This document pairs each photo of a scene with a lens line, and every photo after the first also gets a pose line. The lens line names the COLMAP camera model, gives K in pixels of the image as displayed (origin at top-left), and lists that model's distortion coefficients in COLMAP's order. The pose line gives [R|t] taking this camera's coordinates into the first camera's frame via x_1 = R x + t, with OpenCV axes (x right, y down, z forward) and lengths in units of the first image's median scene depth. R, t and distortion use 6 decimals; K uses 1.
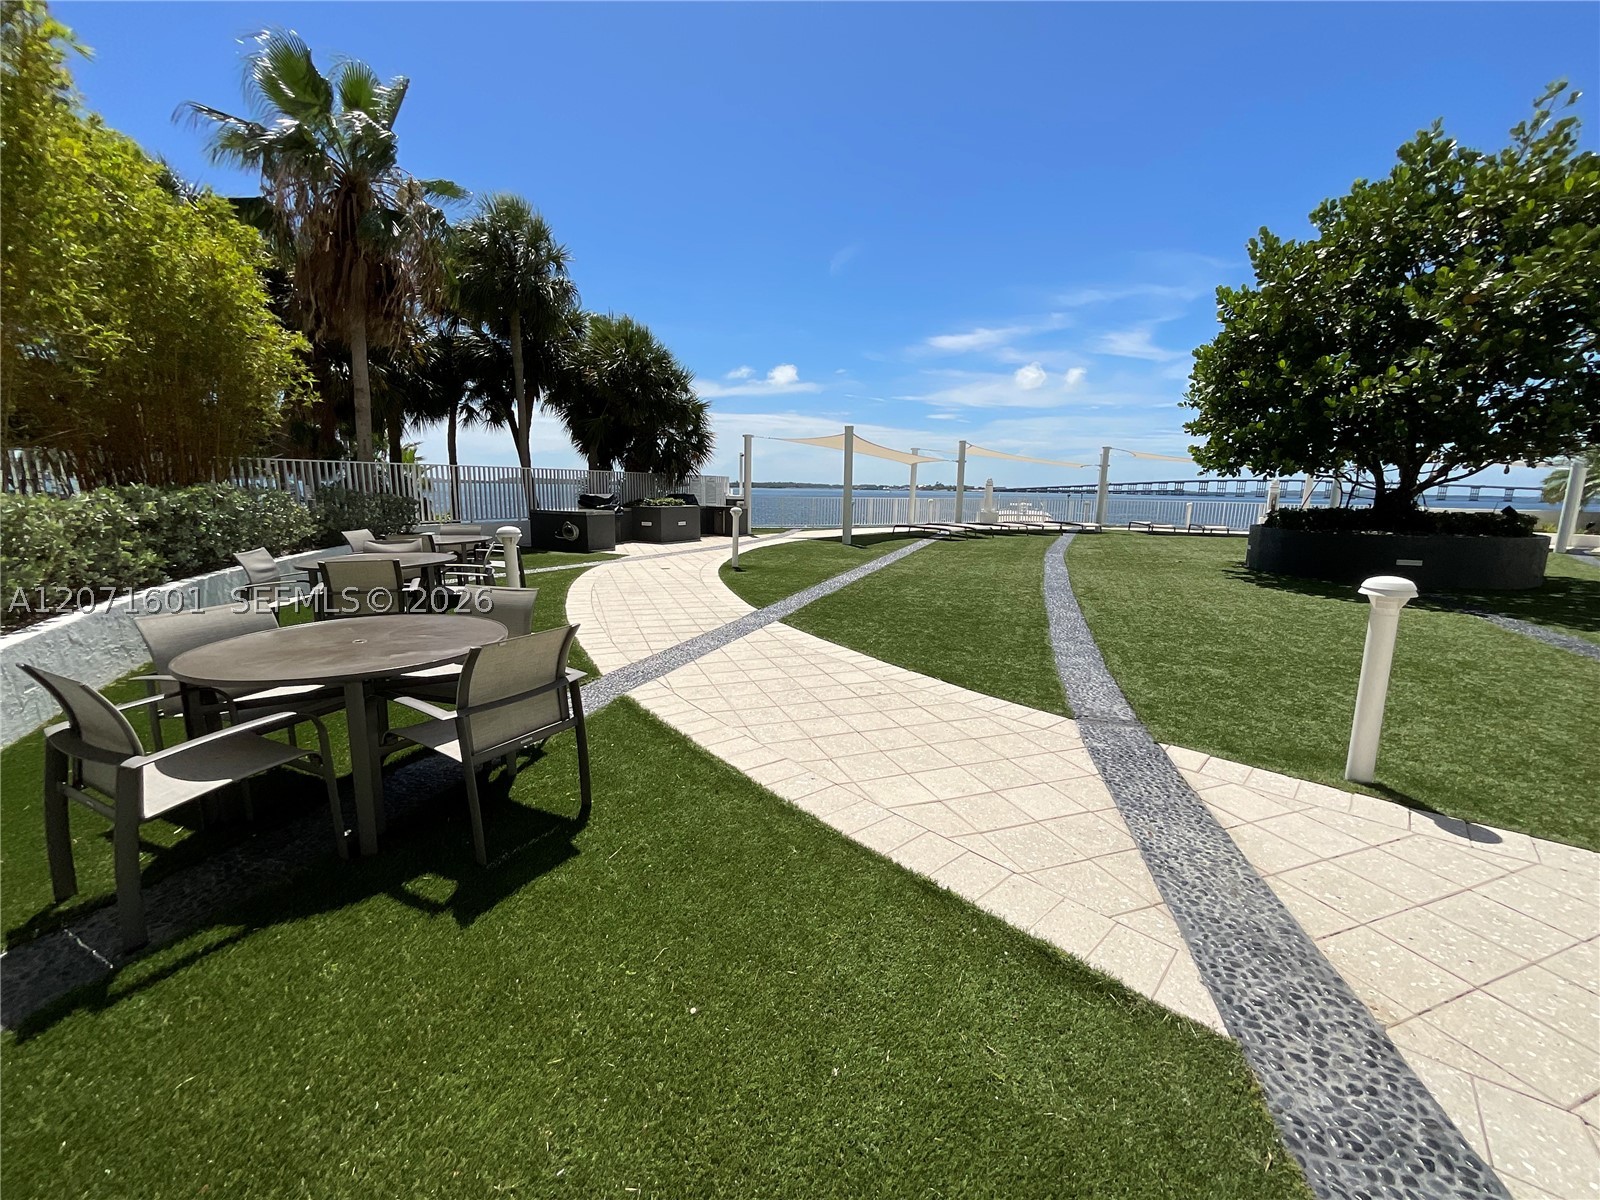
lens RADIAL K [[645.1, 0, 812.2], [0, 645.1, 605.5], [0, 0, 1]] dist [-0.001565, 0.000878]
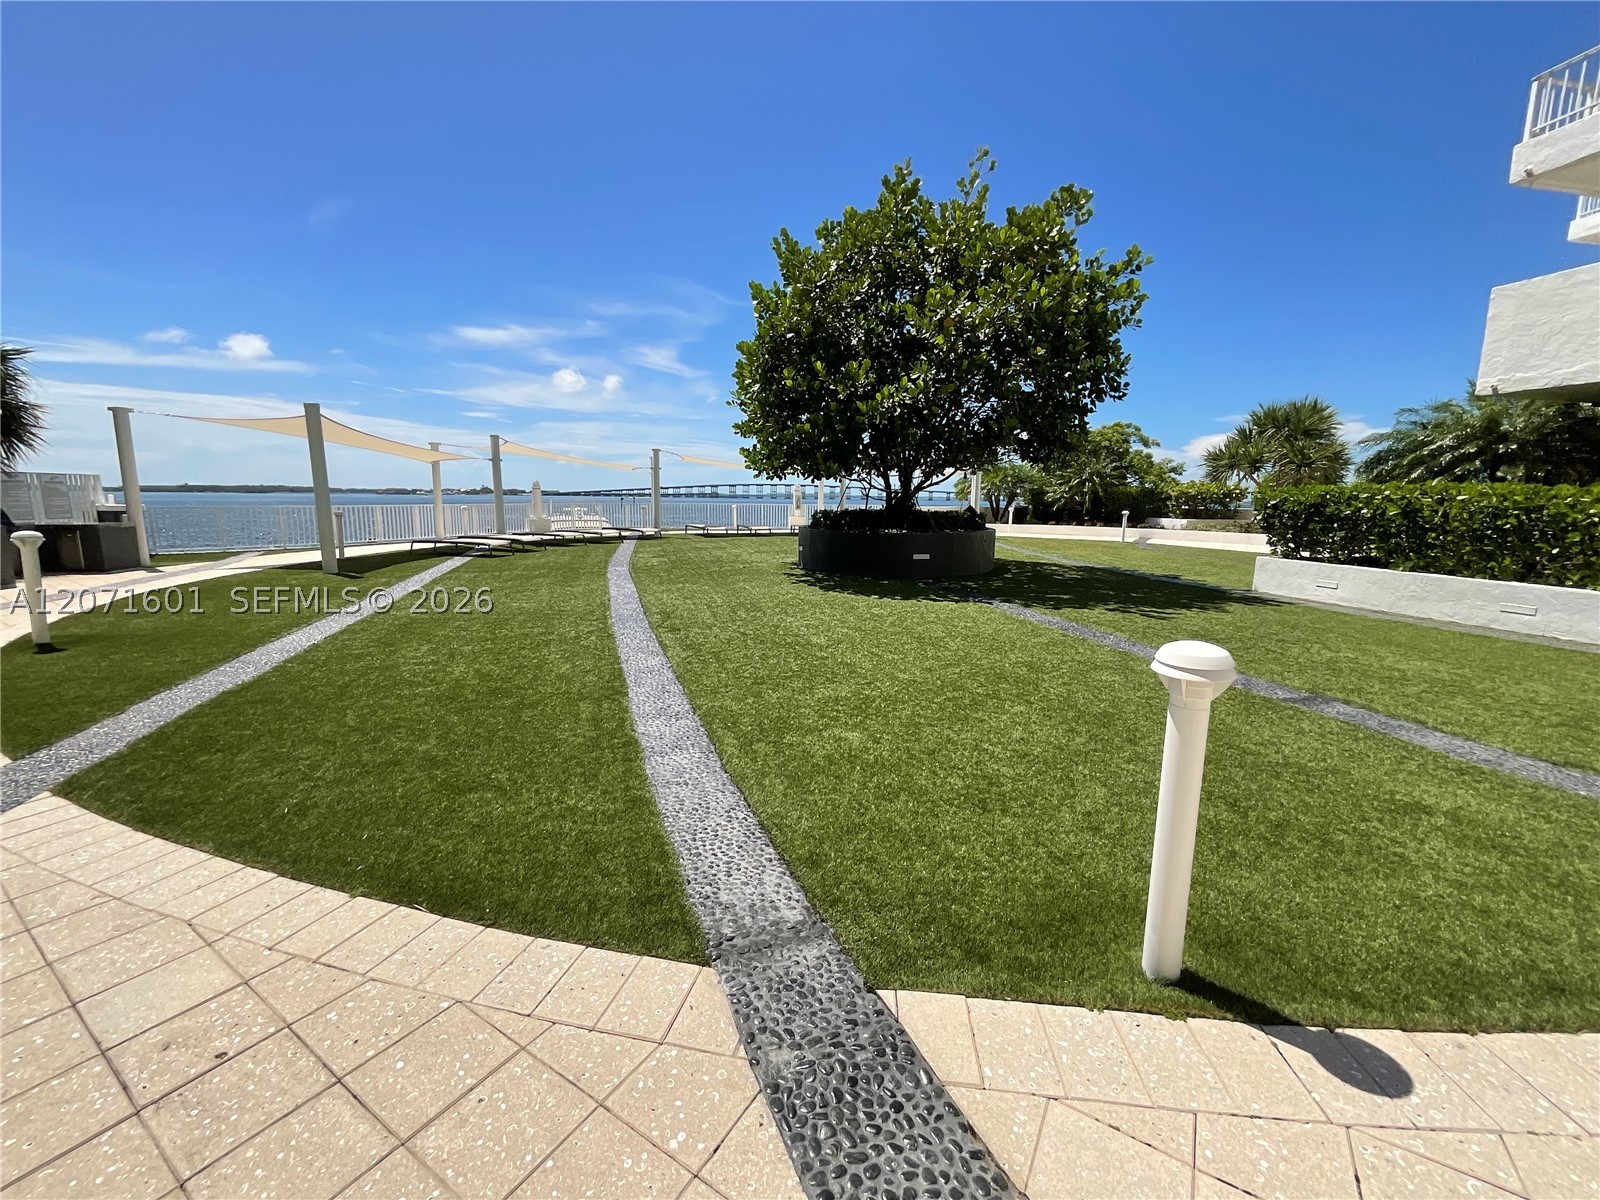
lens RADIAL K [[645.1, 0, 788.8], [0, 645.1, 606.7], [0, 0, 1]] dist [-0.001565, 0.000878]
pose [[0.811471, -0.106178, 0.574666, 0.077876], [0.108244, 0.993649, 0.030742, -0.039879], [-0.574280, 0.037258, 0.817811, 0.216206]]
